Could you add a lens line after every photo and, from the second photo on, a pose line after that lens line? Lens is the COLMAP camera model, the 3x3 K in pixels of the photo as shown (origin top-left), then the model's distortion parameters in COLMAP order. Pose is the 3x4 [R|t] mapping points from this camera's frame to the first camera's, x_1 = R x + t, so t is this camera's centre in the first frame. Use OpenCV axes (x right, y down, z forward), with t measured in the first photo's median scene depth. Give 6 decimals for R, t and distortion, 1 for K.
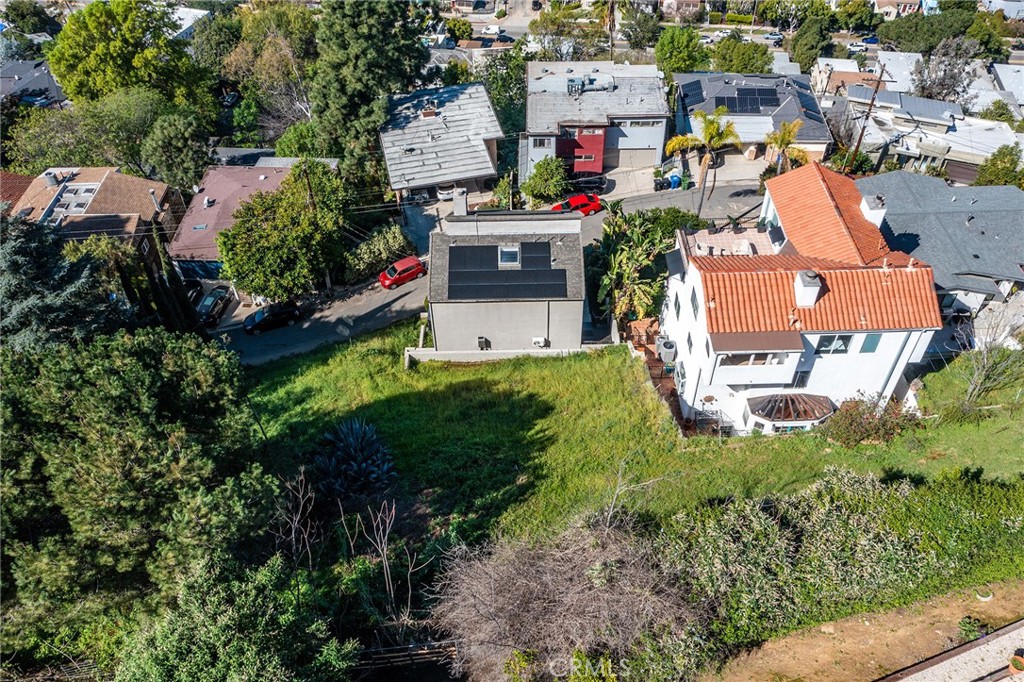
lens RADIAL K [[831.2, 0, 510.6], [0, 831.2, 334.0], [0, 0, 1]] dist [-0.012468, 0.000862]
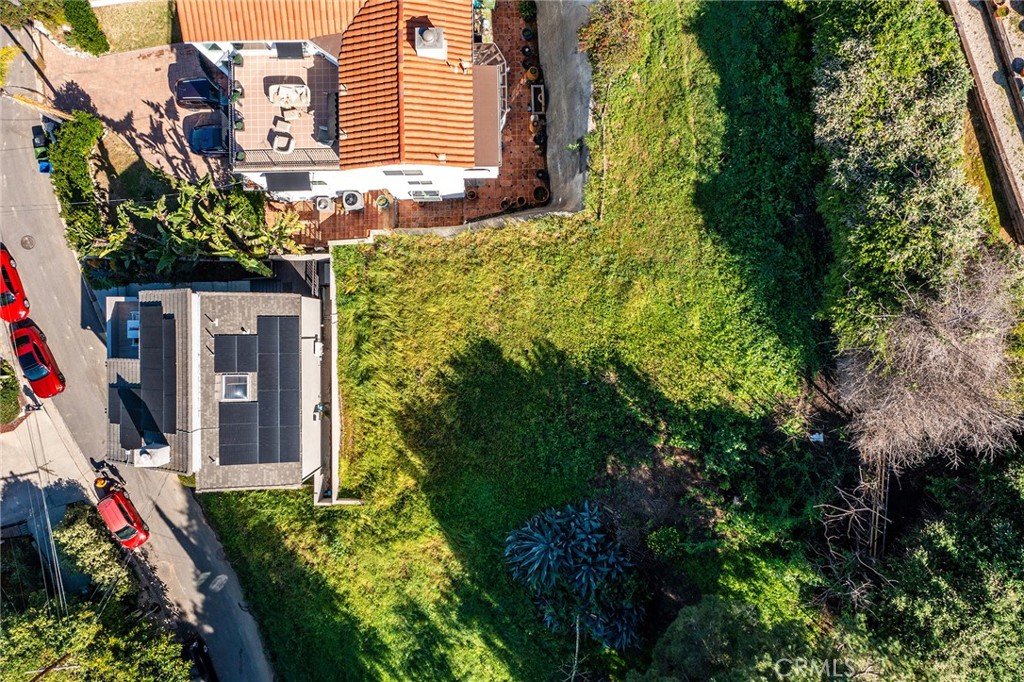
lens RADIAL K [[831.2, 0, 510.6], [0, 831.2, 334.0], [0, 0, 1]] dist [-0.012468, 0.000862]
pose [[0.002496, -0.999864, 0.016282, 0.028955], [0.713906, 0.013183, 0.700118, -0.365427], [-0.700237, 0.009876, 0.713842, 0.211815]]
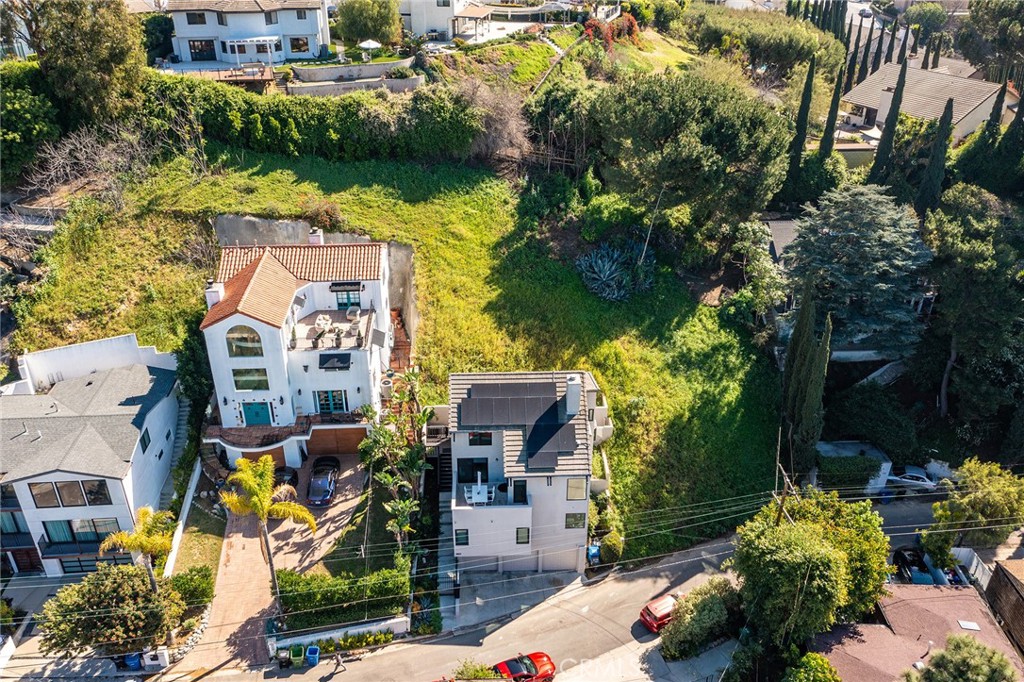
lens RADIAL K [[831.2, 0, 510.6], [0, 831.2, 334.0], [0, 0, 1]] dist [-0.012468, 0.000862]
pose [[-0.999223, 0.028156, -0.027580, 0.032045], [-0.019309, 0.260331, 0.965326, -0.914987], [0.034360, 0.965109, -0.259585, 0.973808]]
